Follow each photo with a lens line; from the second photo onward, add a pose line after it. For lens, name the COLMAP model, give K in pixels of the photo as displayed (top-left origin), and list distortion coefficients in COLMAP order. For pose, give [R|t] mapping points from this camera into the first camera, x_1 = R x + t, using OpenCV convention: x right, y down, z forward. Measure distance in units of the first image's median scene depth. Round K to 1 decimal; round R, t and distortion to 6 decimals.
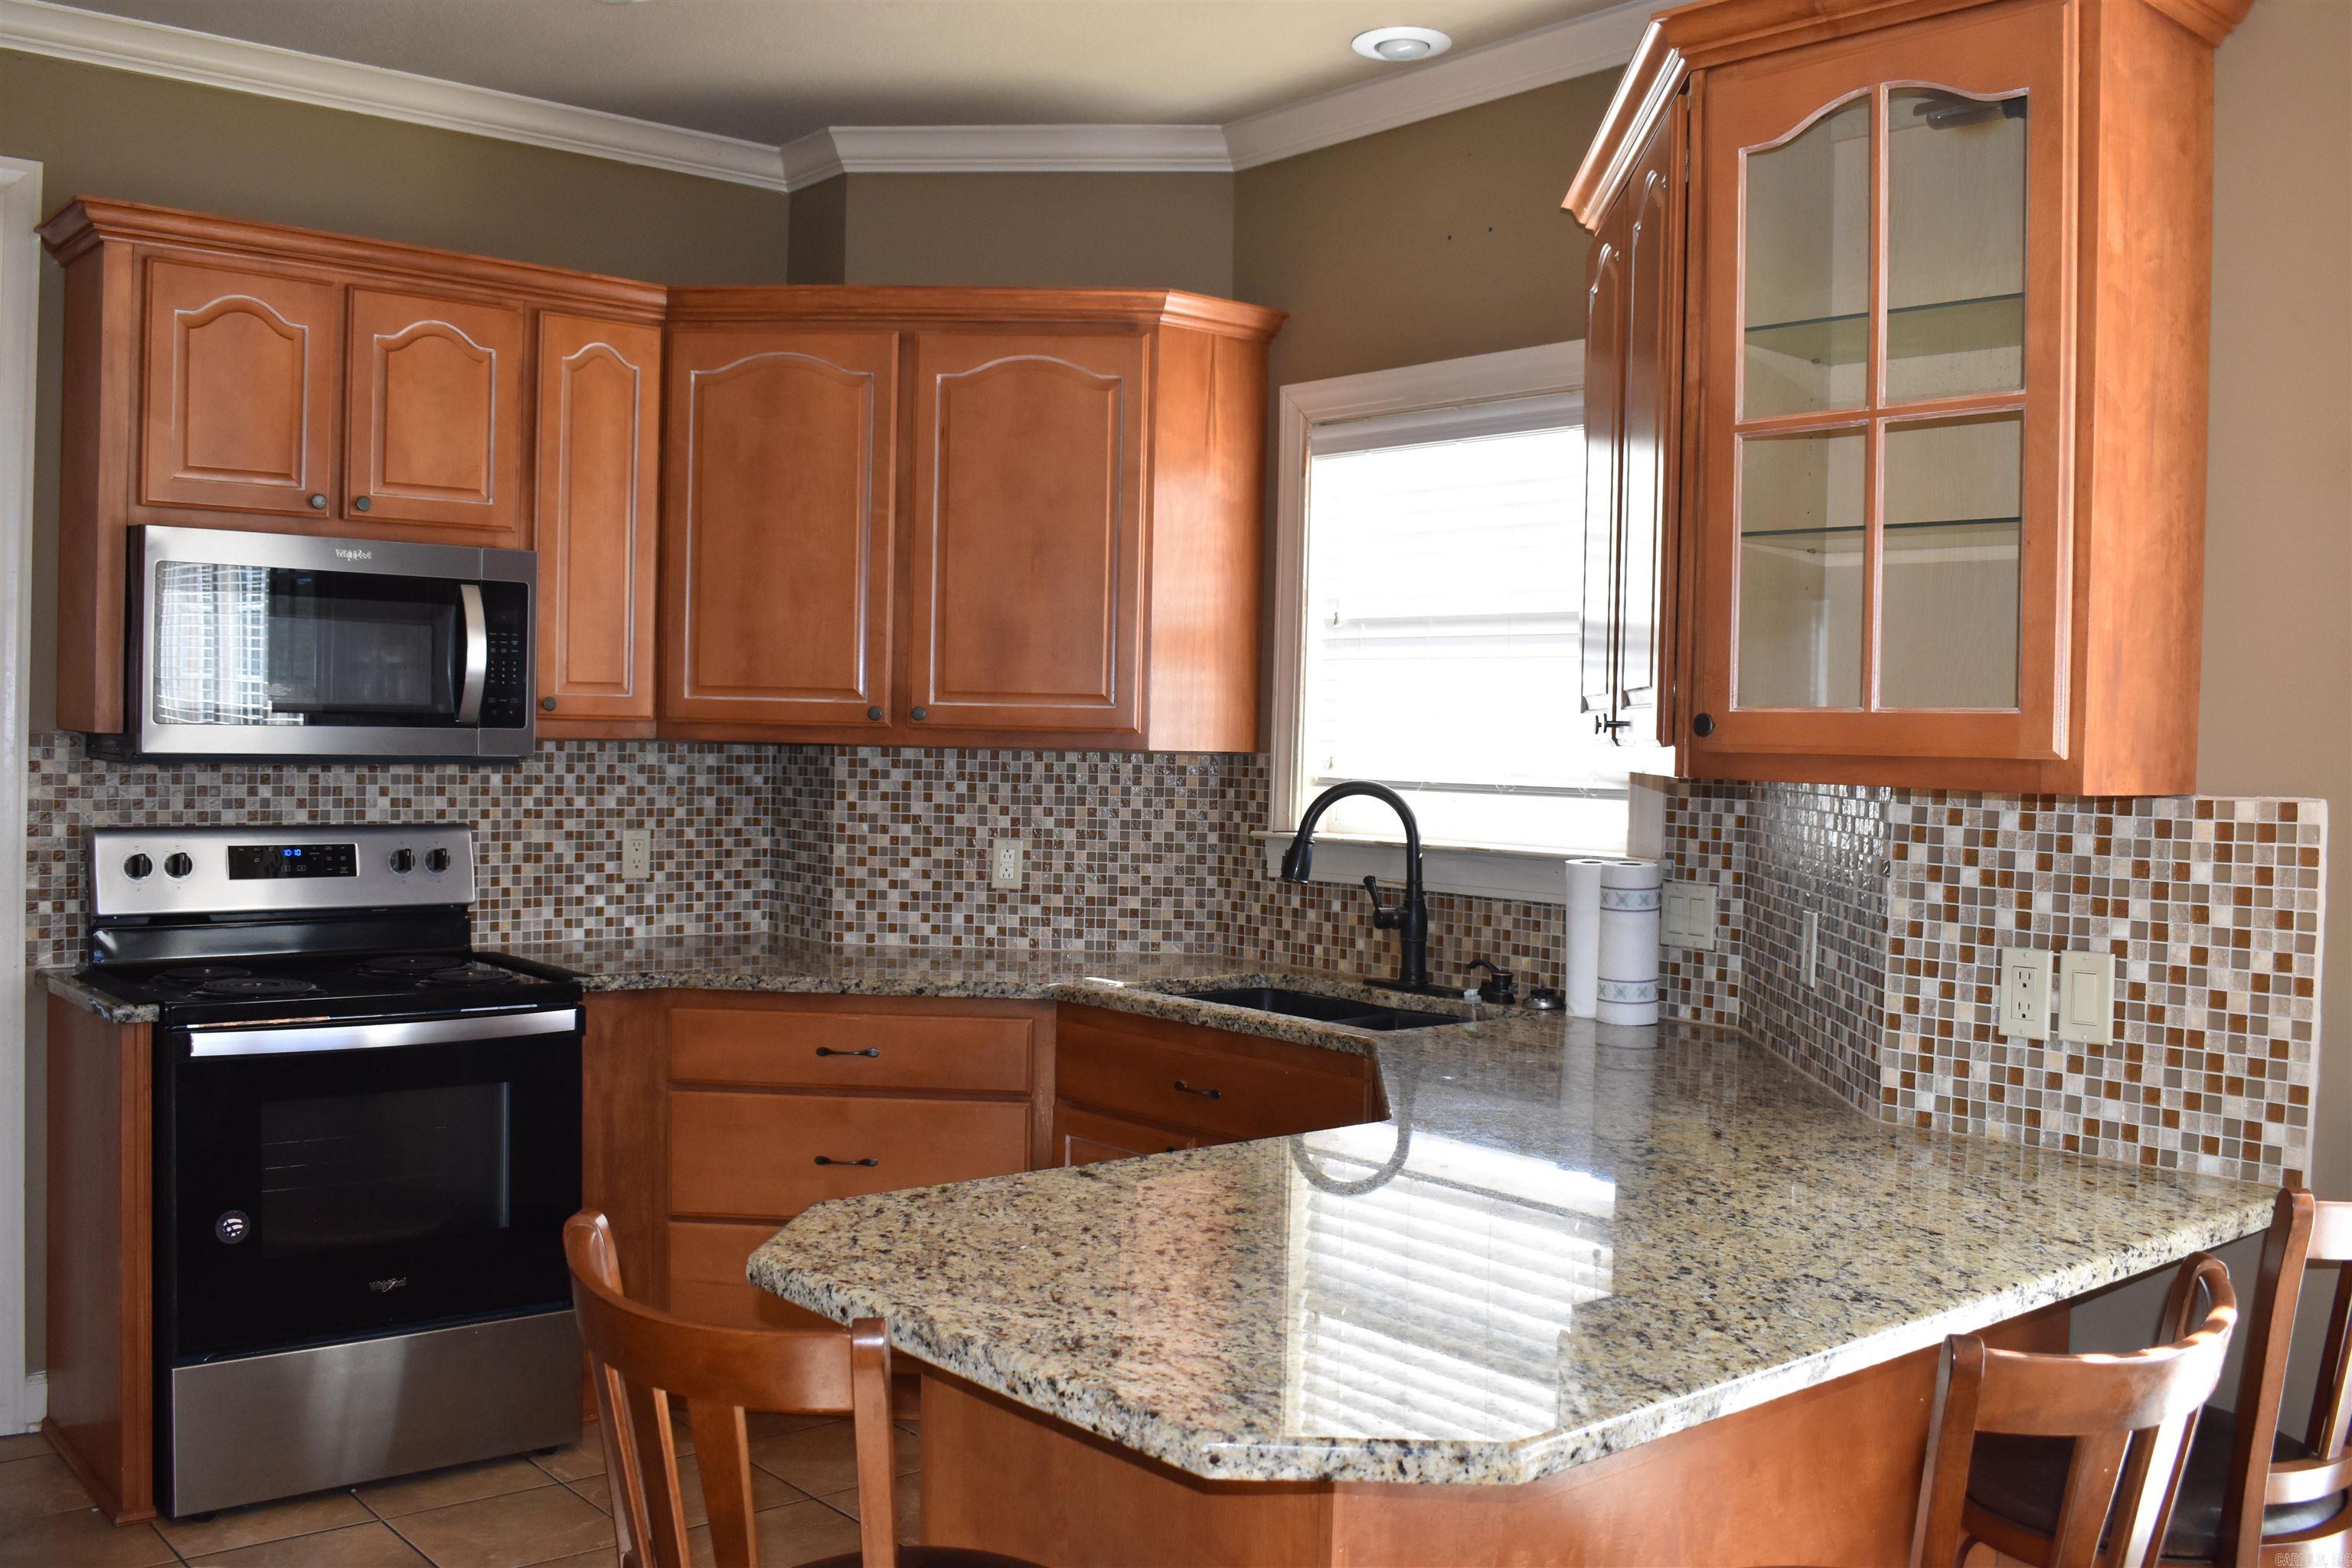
lens RADIAL K [[2159.7, 0, 1176.0], [0, 2159.7, 784.0], [0, 0, 1]] dist [-0.057340, -0.007715]
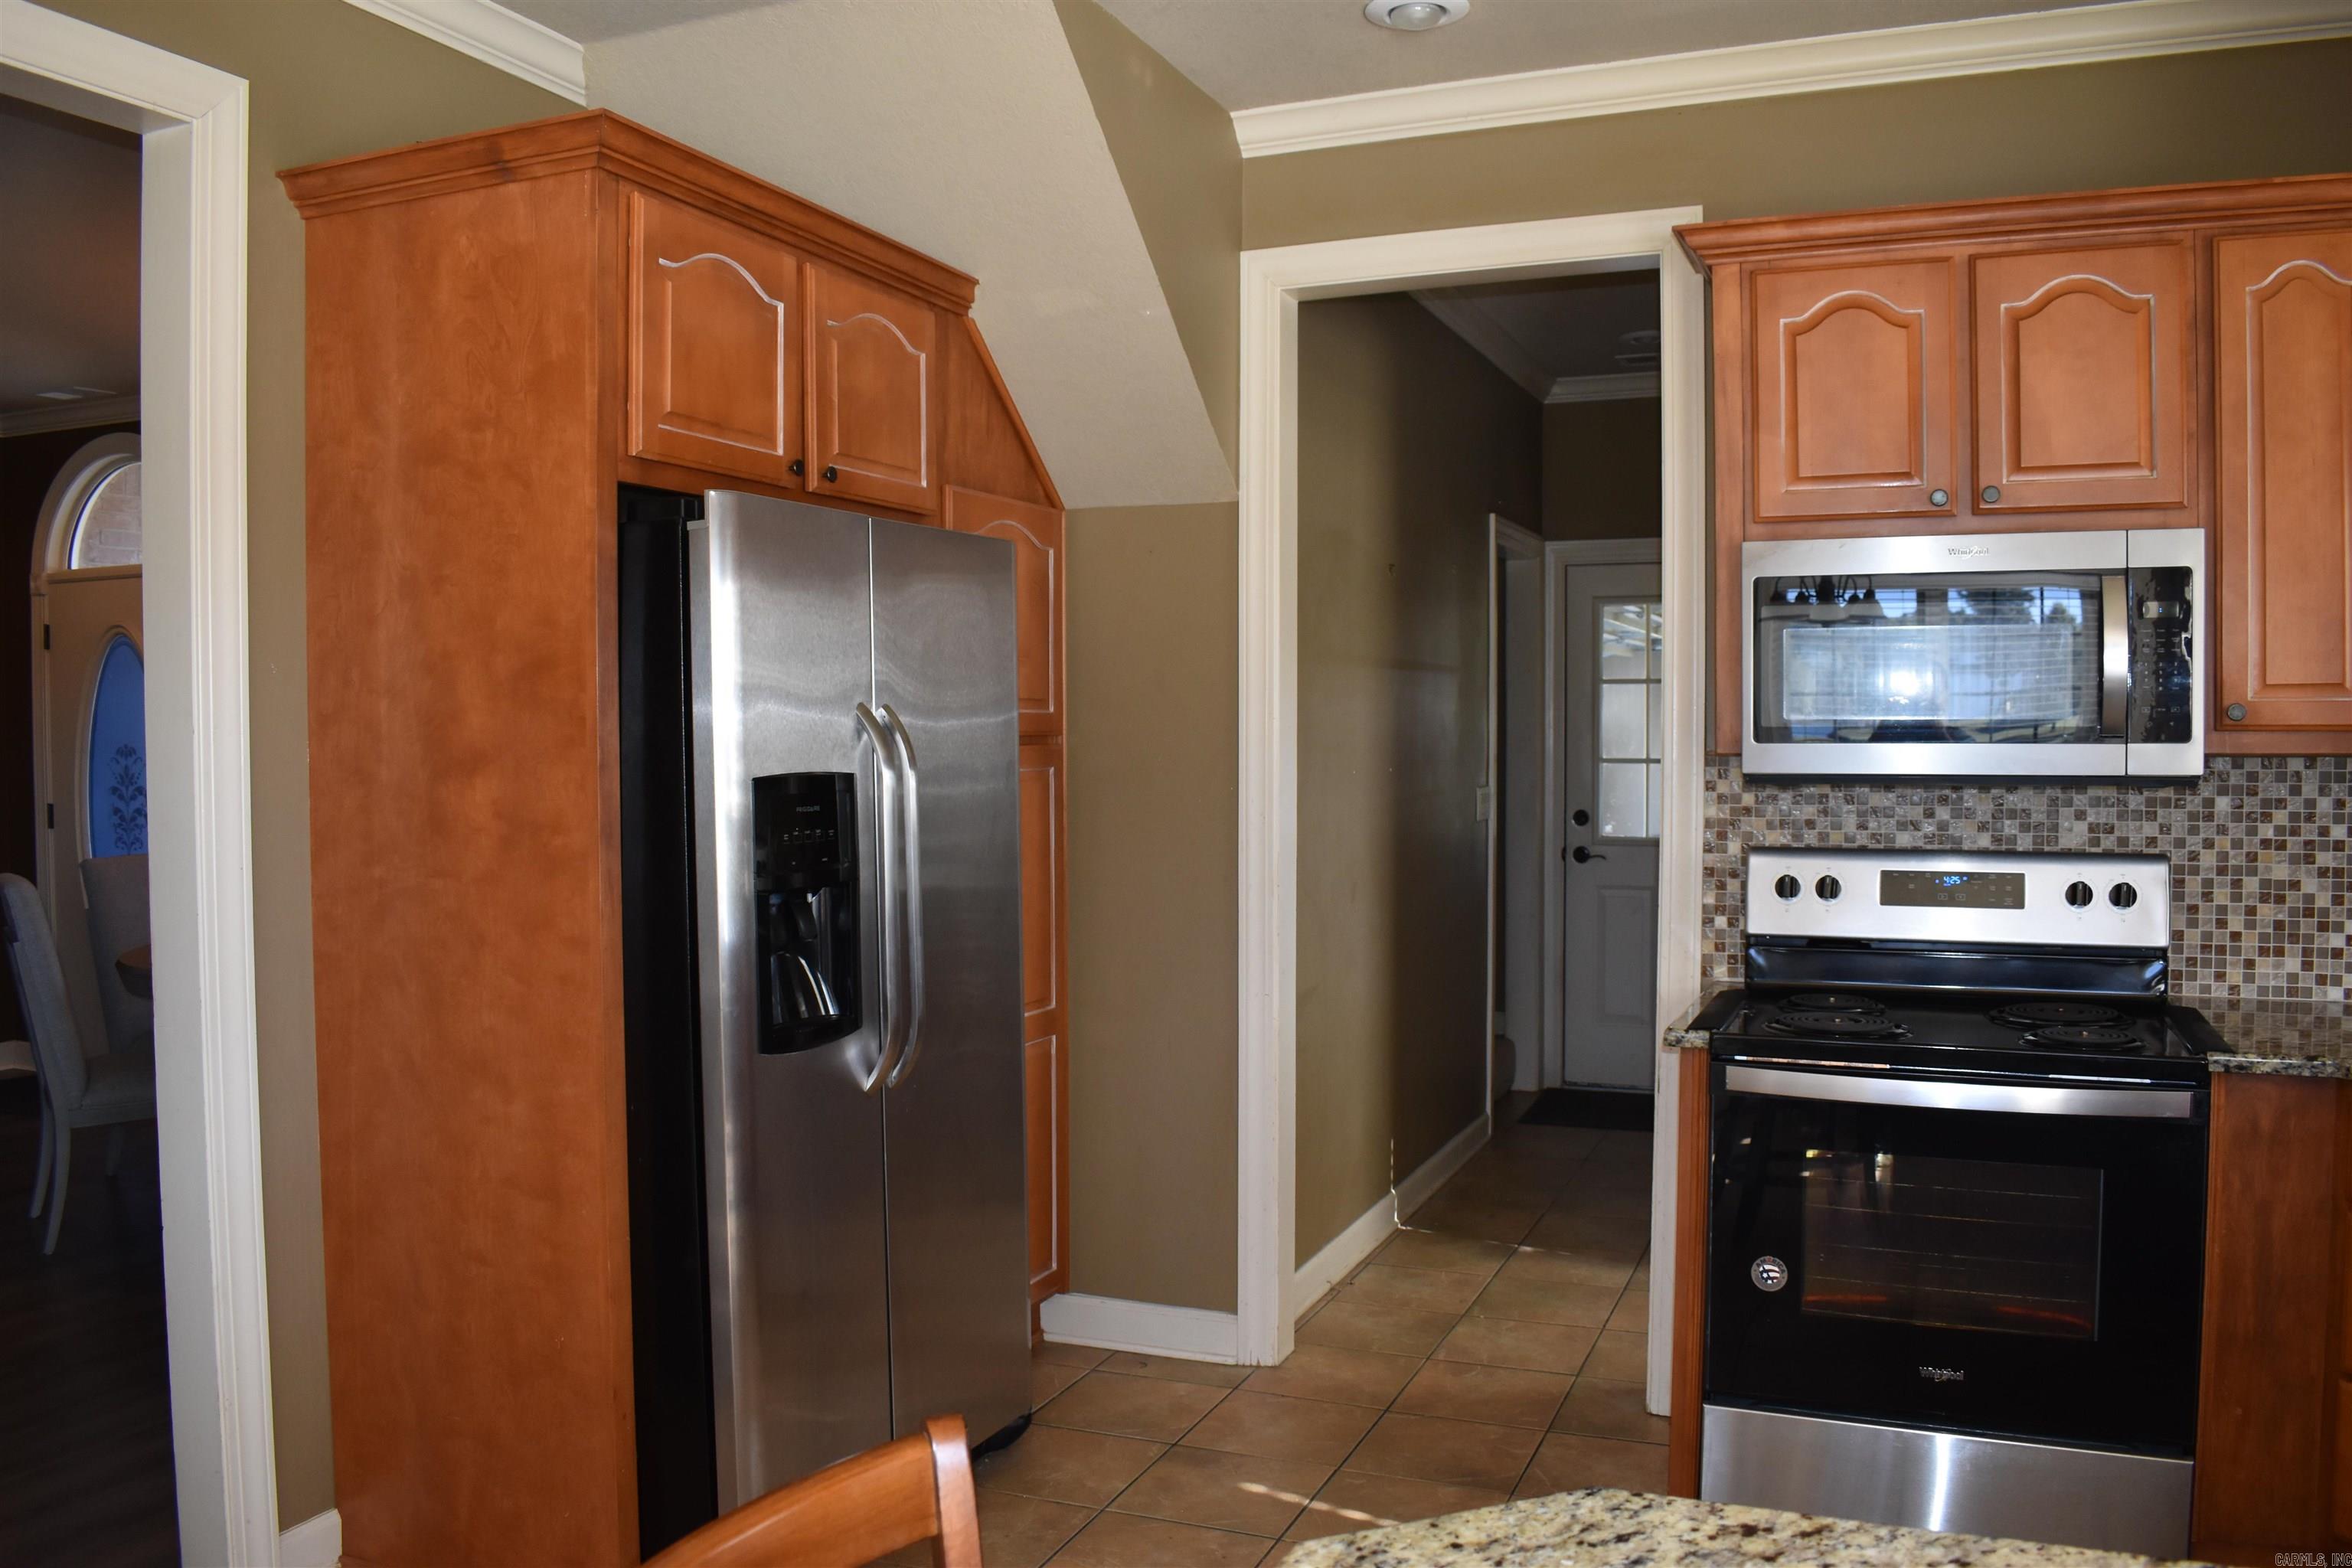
lens RADIAL K [[1853.7, 0, 1176.0], [0, 1853.7, 784.0], [0, 0, 1]] dist [-0.075155, 0.003187]
pose [[0.472356, 0.003249, -0.881402, 0.124555], [-0.008806, 0.999961, -0.001033, -0.005619], [0.881364, 0.008250, 0.472367, 0.318712]]
